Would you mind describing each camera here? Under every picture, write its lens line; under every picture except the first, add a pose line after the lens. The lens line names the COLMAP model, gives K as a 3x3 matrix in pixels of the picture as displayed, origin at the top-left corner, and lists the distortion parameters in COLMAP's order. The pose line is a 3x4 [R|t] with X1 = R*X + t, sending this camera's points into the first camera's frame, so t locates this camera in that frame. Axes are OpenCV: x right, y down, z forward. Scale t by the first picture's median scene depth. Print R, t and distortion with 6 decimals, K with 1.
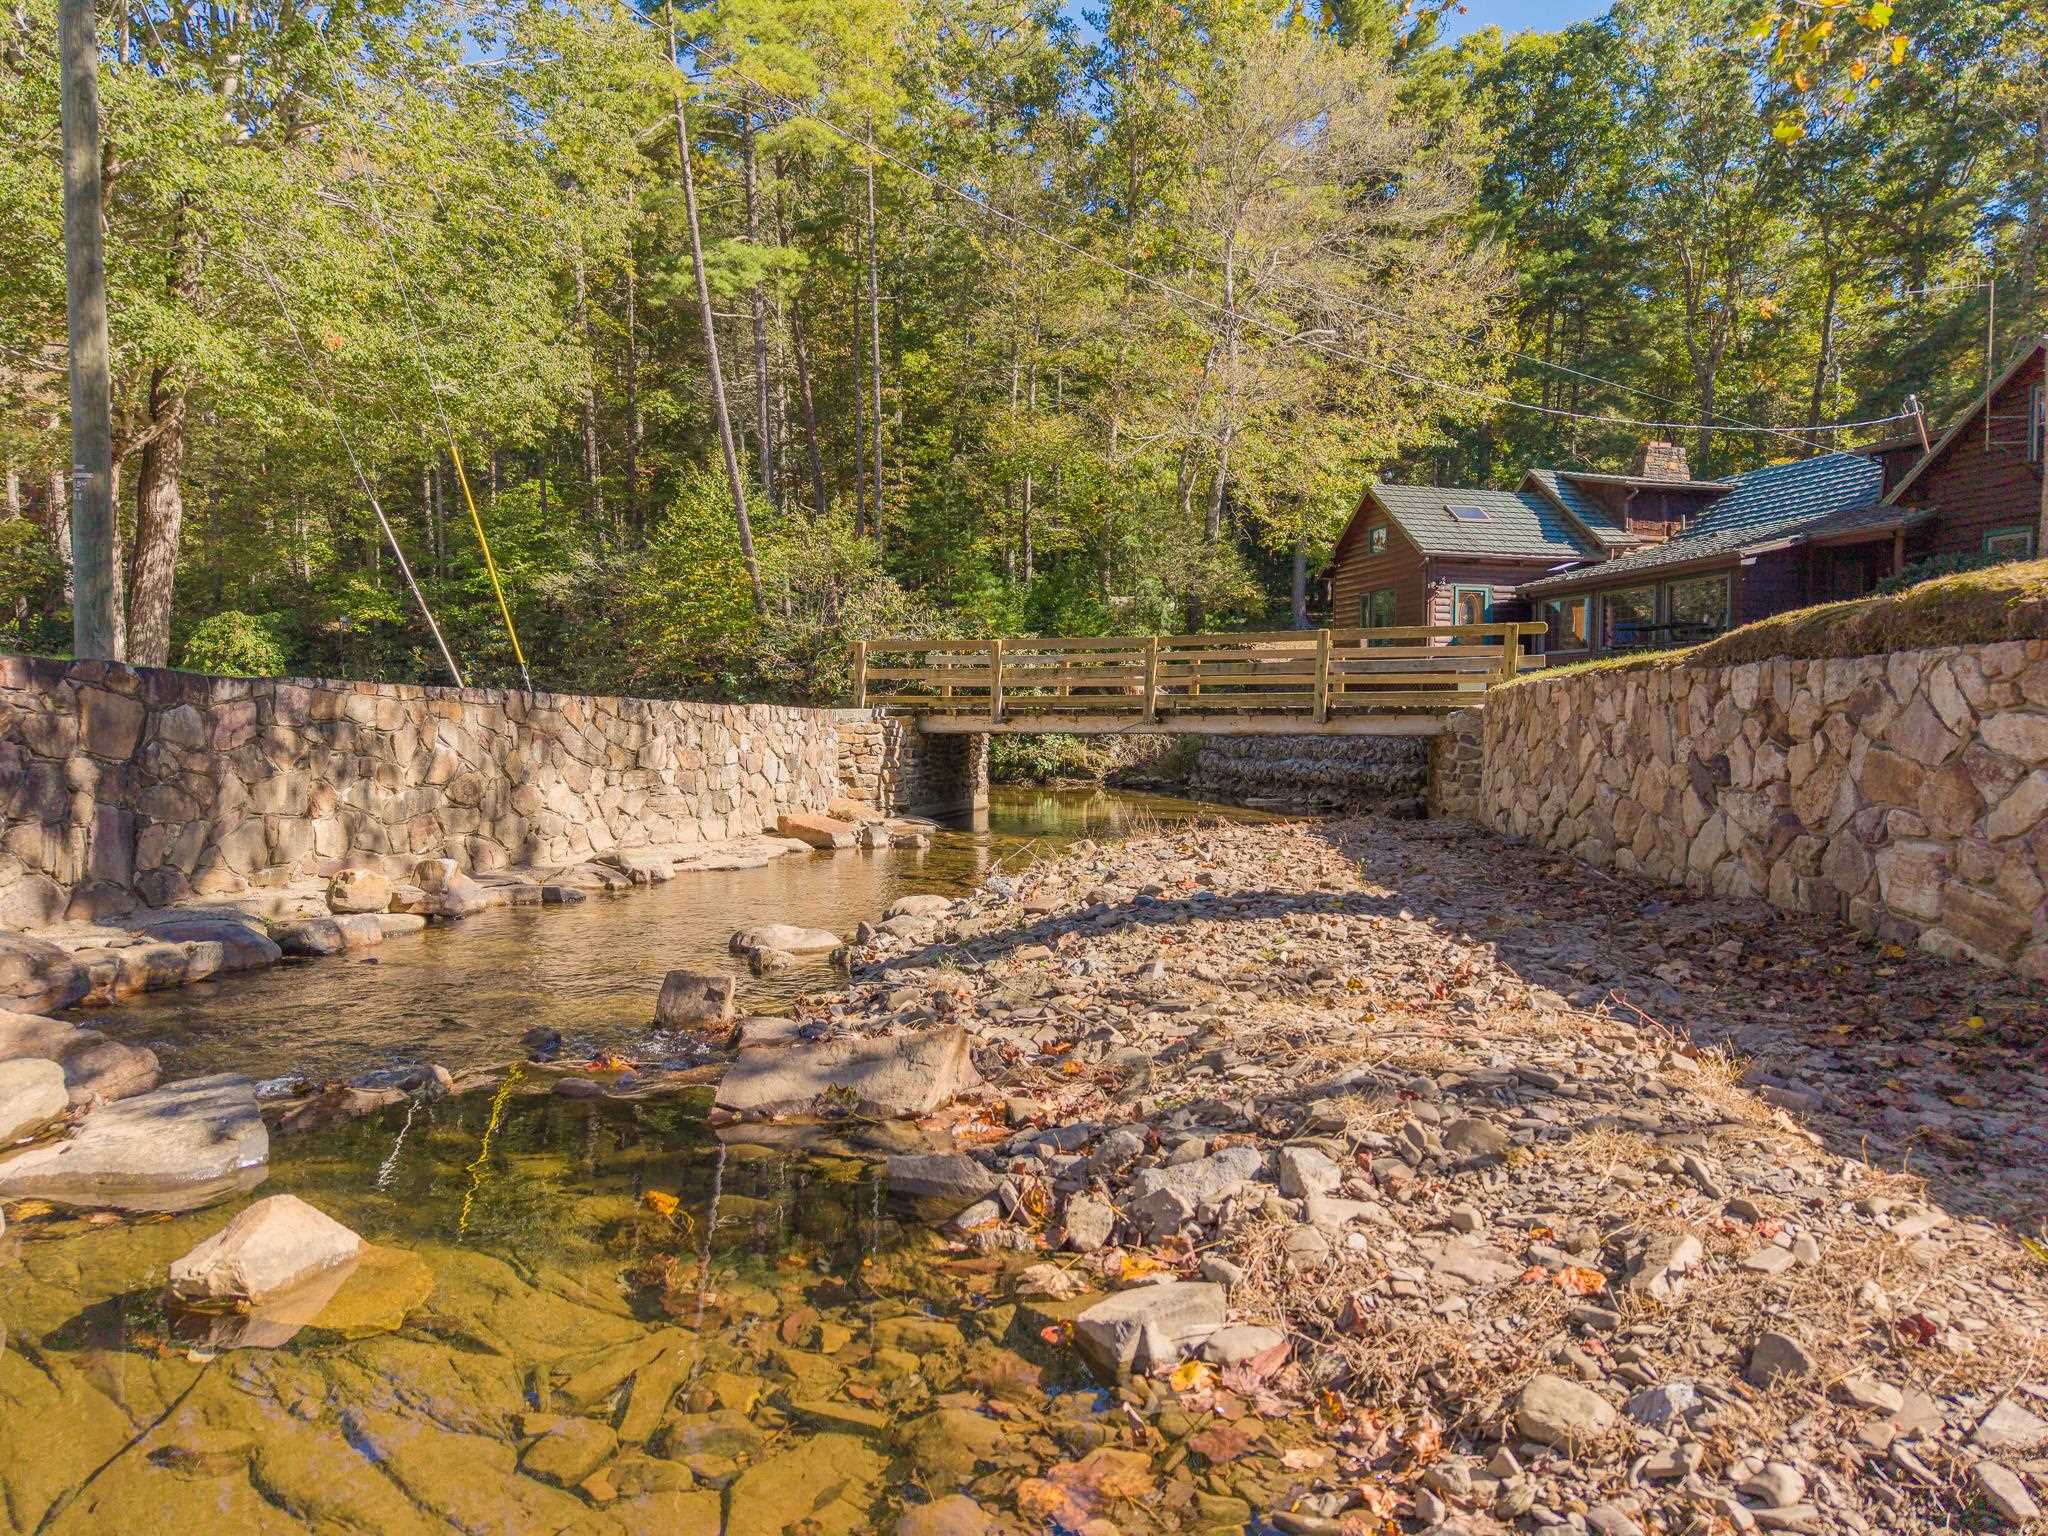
lens RADIAL K [[1382.6, 0, 1015.8], [0, 1382.6, 770.4], [0, 0, 1]] dist [0.011657, -0.010110]
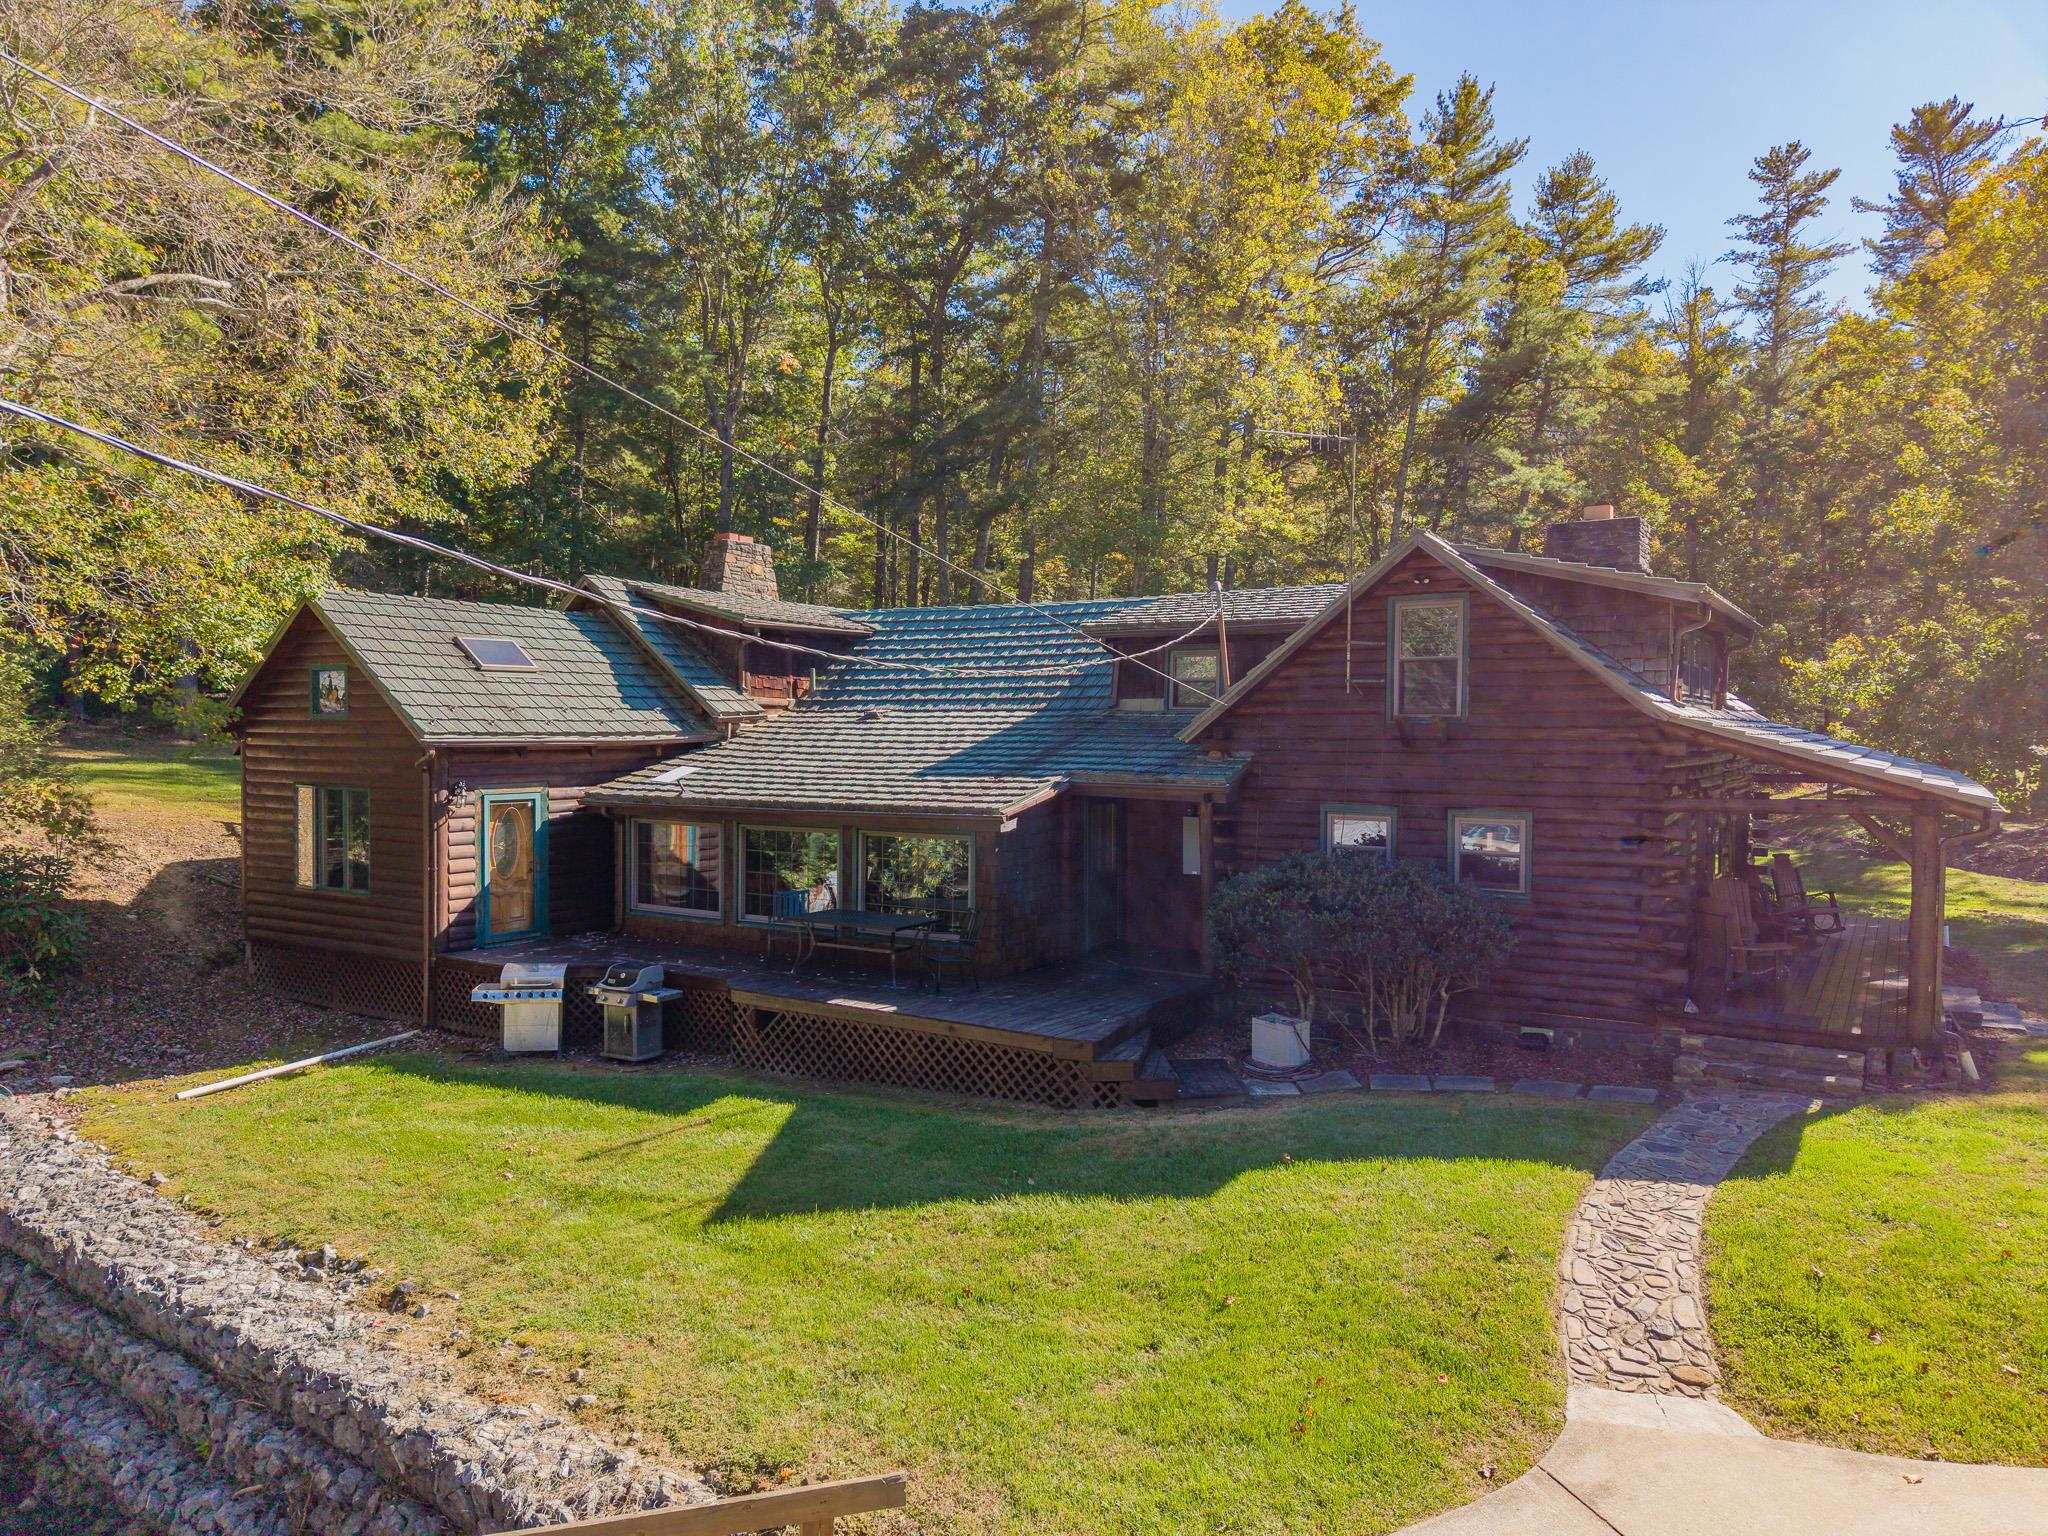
lens RADIAL K [[1382.6, 0, 1026.6], [0, 1382.6, 782.6], [0, 0, 1]] dist [0.011657, -0.010110]
pose [[0.743811, -0.024991, 0.667922, 0.101120], [0.016606, 0.999683, 0.018911, -0.135254], [-0.668183, -0.002975, 0.743991, 0.411496]]
